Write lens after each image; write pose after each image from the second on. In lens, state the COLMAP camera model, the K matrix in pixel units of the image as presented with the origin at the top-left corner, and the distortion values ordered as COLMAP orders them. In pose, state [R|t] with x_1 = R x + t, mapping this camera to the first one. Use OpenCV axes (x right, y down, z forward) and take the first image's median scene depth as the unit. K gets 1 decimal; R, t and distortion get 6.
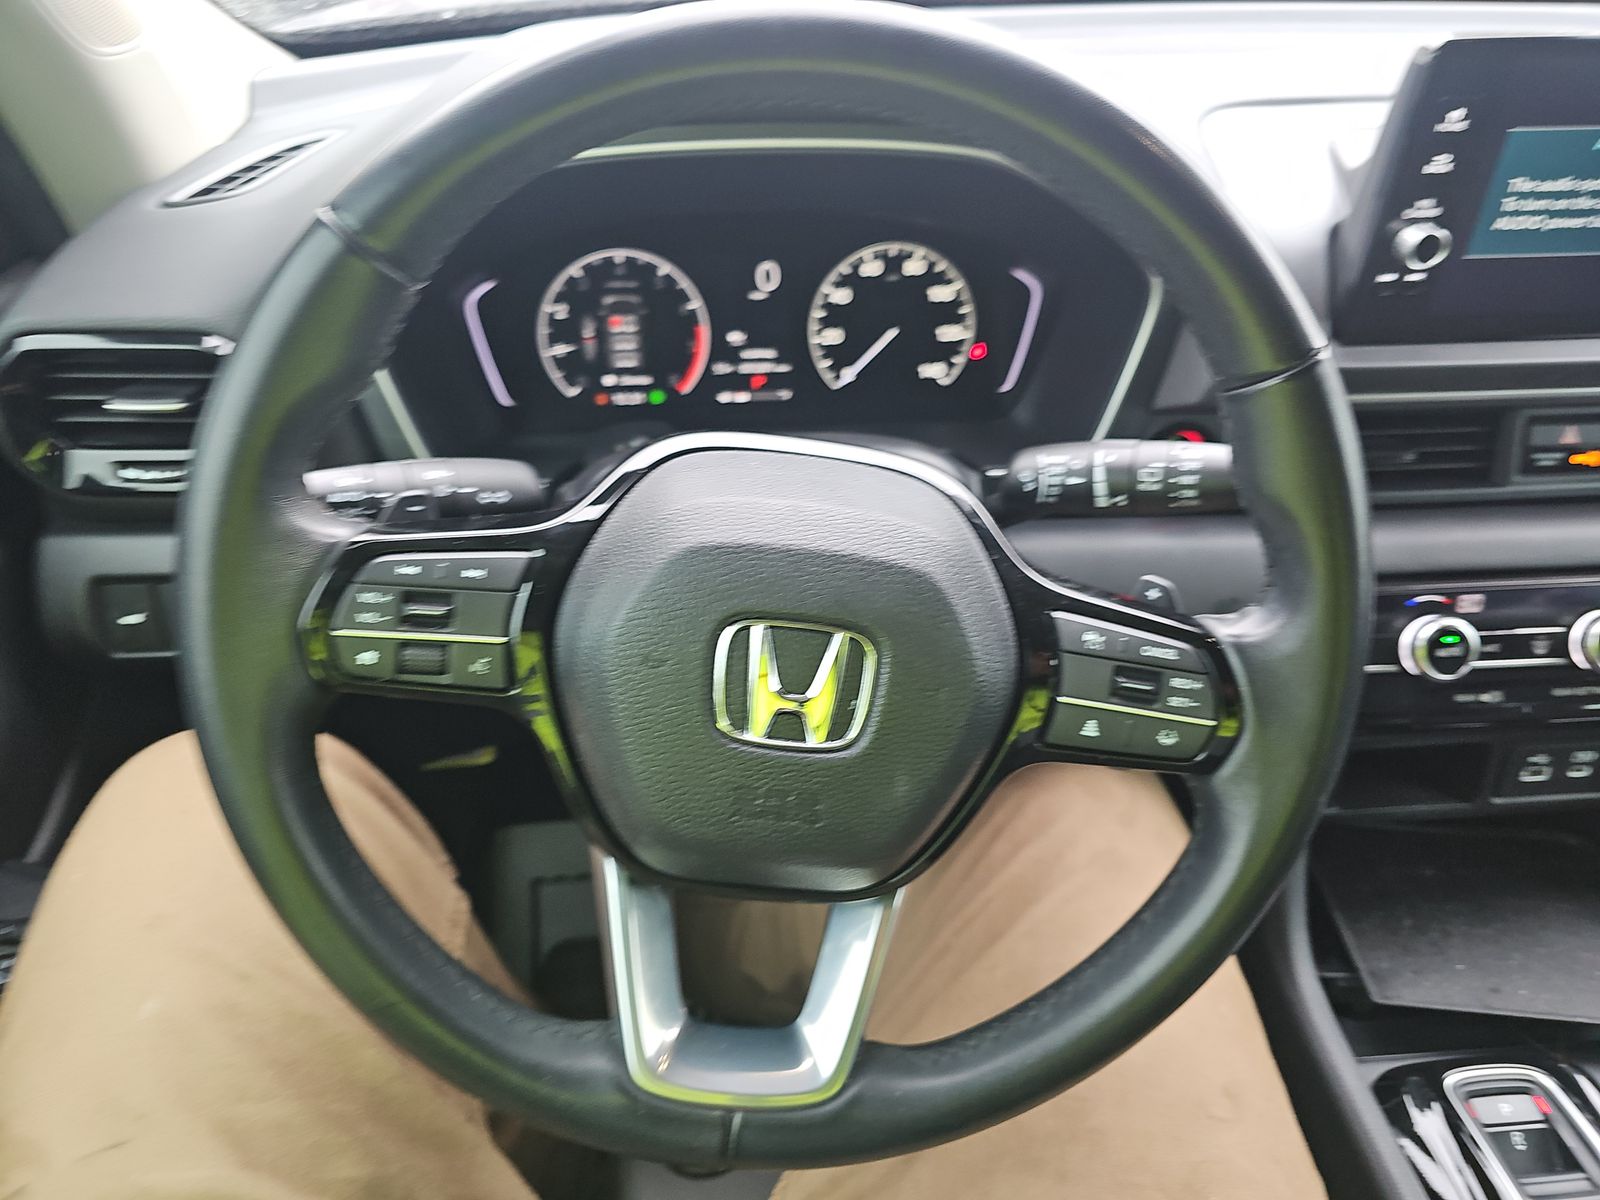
lens RADIAL K [[1064.3, 0, 800.0], [0, 1064.3, 600.0], [0, 0, 1]] dist [-0.000184, -0.000420]
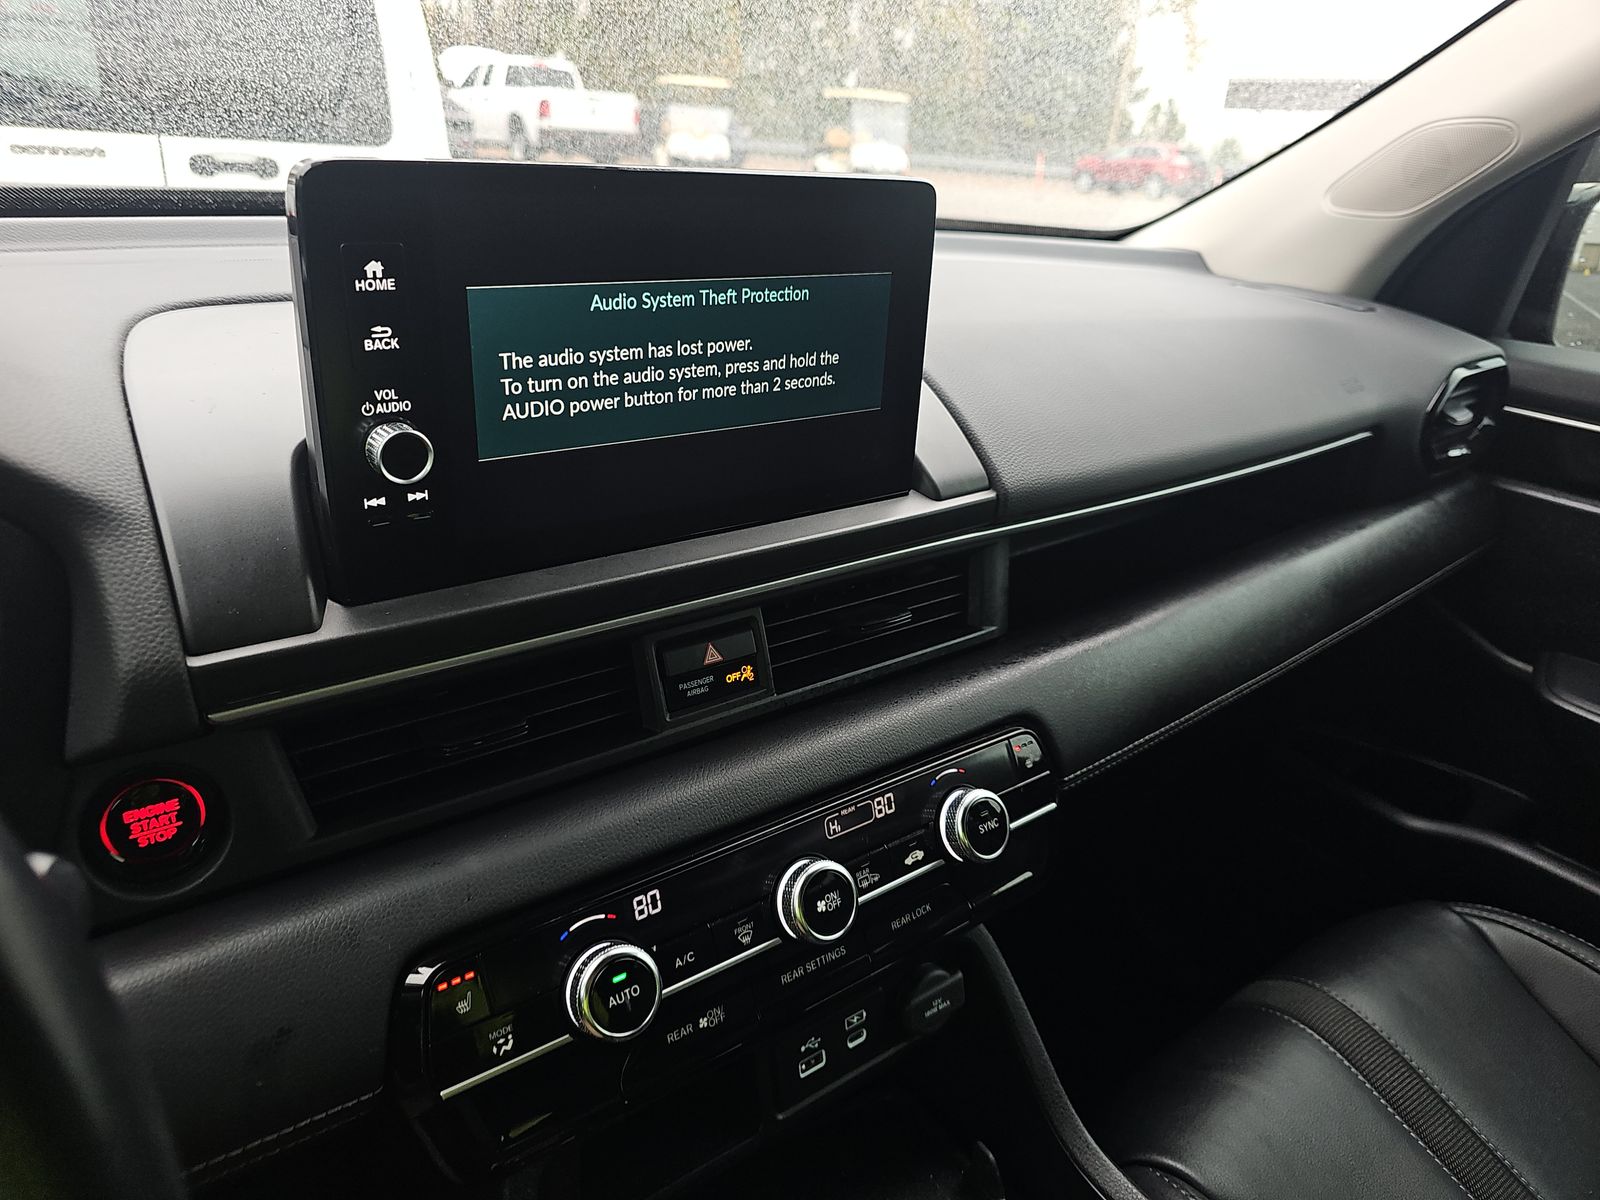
lens RADIAL K [[1064.3, 0, 800.0], [0, 1064.3, 600.0], [0, 0, 1]] dist [-0.000184, -0.000420]
pose [[0.839909, -0.173221, 0.514342, 0.395739], [0.274233, 0.953271, -0.126772, -0.077606], [-0.468348, 0.247527, 0.848163, 0.294824]]
